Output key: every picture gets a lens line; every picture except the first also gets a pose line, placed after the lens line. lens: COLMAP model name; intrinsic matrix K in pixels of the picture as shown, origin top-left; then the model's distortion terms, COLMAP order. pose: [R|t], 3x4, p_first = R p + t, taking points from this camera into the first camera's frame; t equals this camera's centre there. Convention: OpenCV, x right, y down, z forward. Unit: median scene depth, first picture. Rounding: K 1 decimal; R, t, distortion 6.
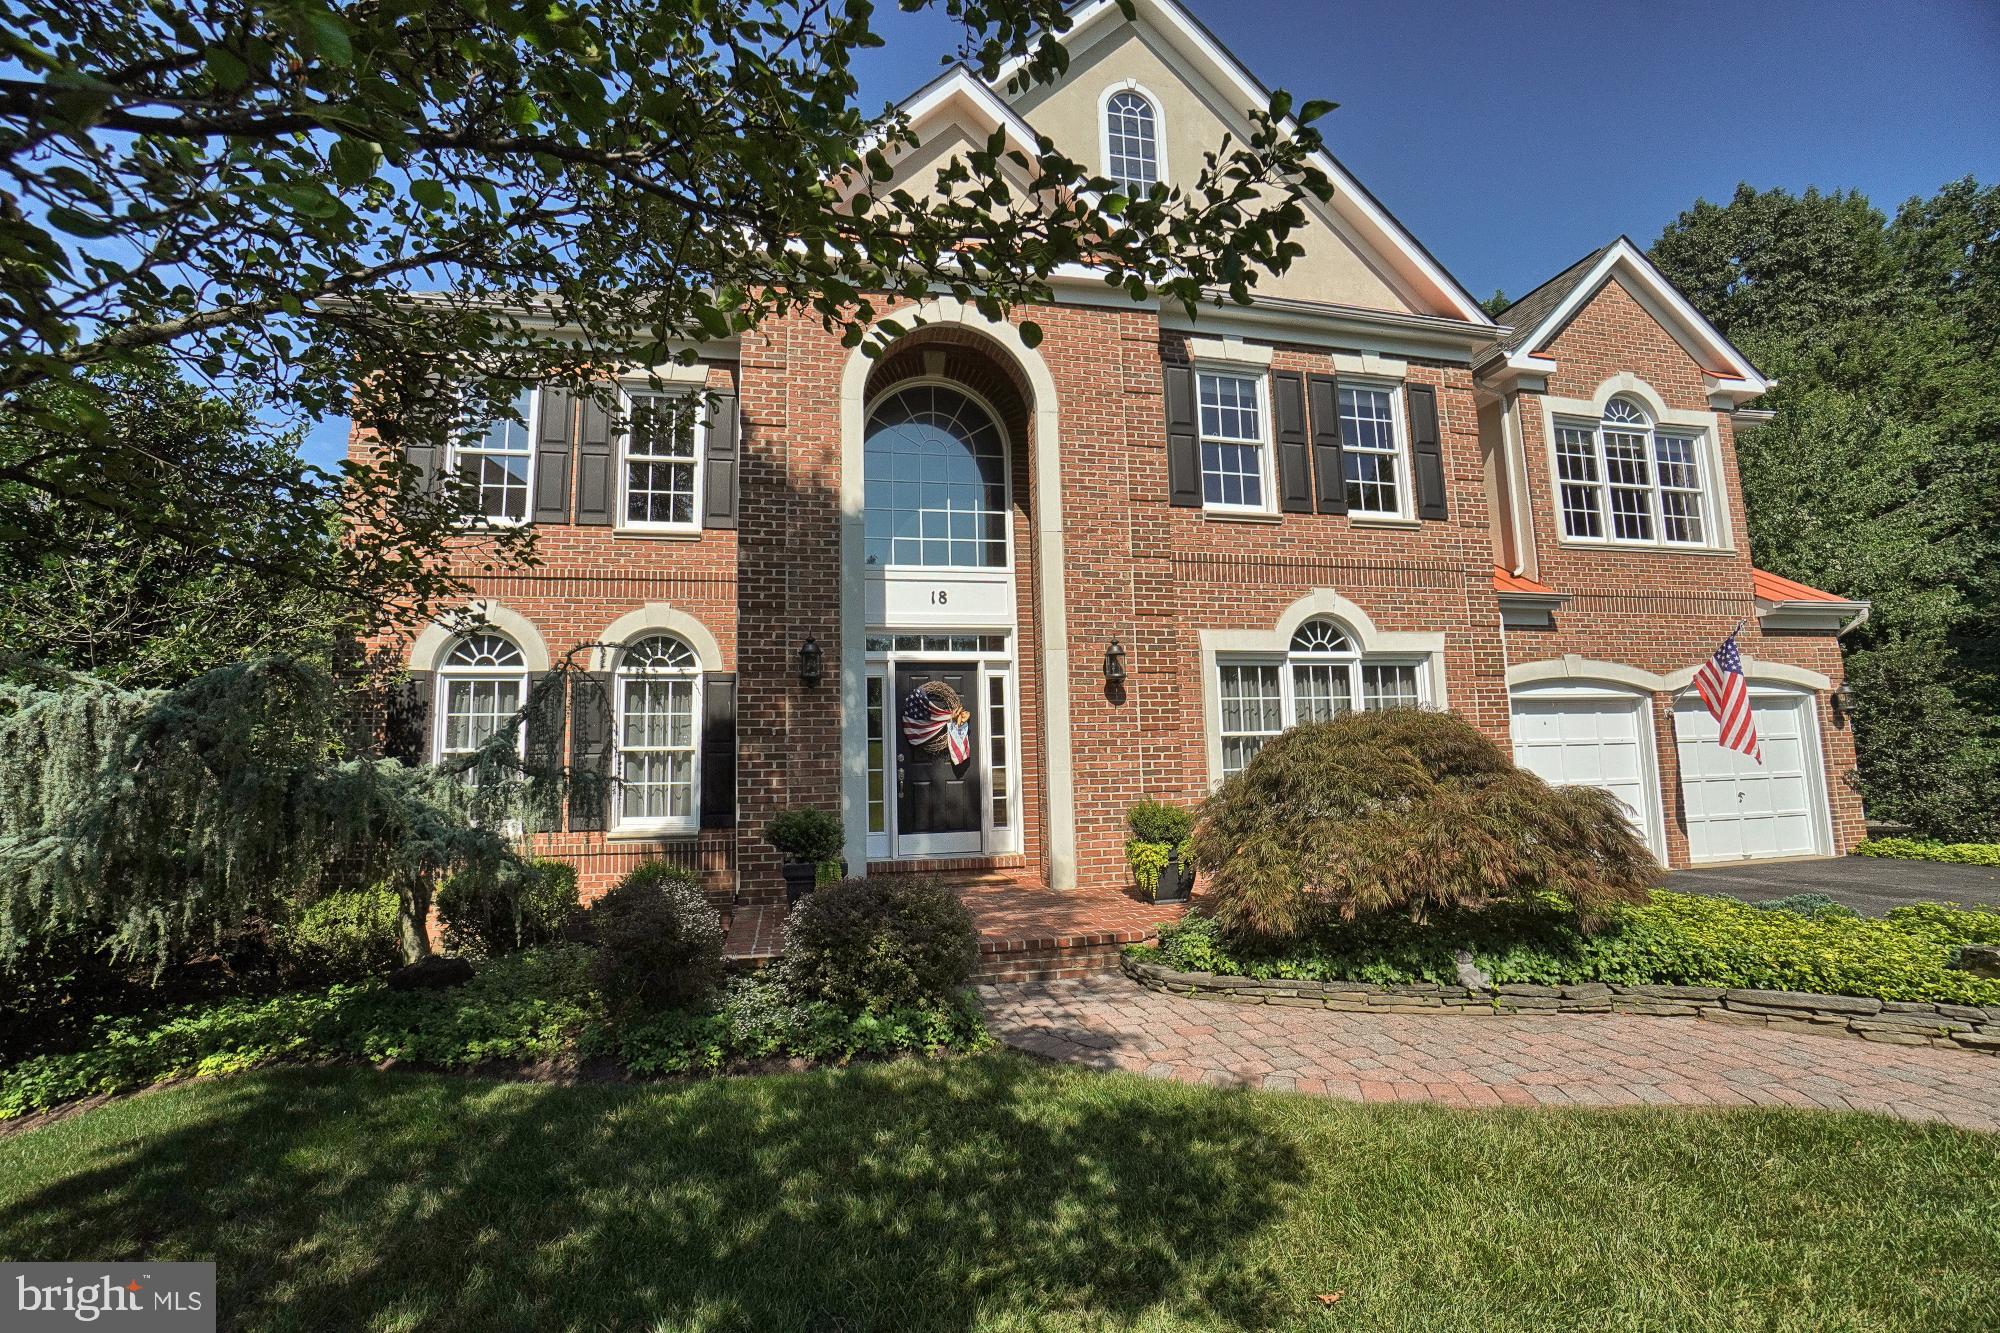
lens RADIAL K [[882.5, 0, 988.0], [0, 882.5, 666.9], [0, 0, 1]] dist [-0.064935, 0.026823]
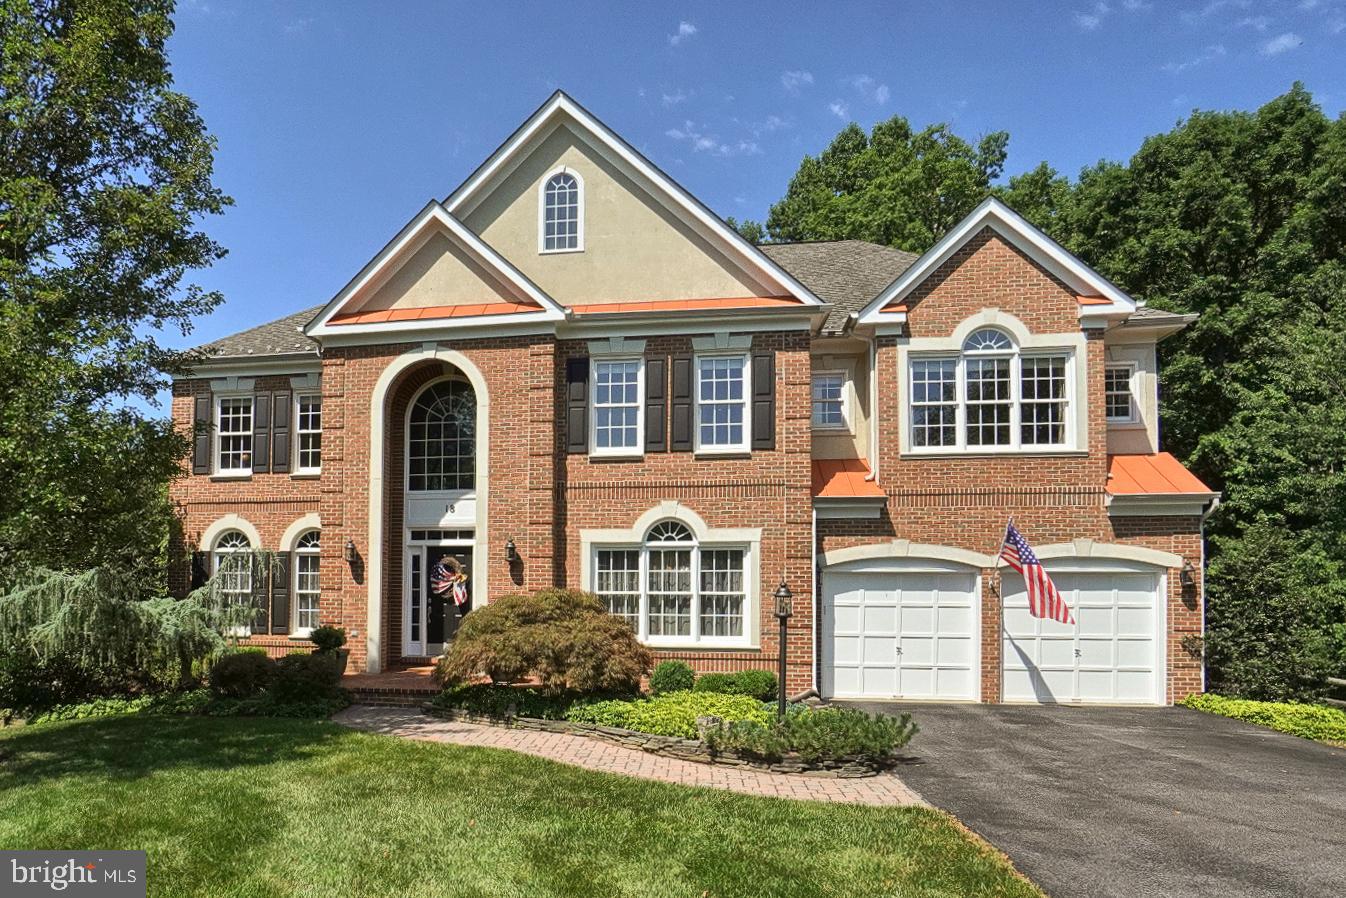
lens RADIAL K [[903.3, 0, 523.6], [0, 903.3, 576.0], [0, 0, 1]] dist [-0.042006, 0.005426]
pose [[0.919927, 0.020664, -0.391544, 0.774036], [0.016731, 0.995632, 0.091854, -0.108707], [0.391732, -0.091050, 0.915563, -0.574149]]
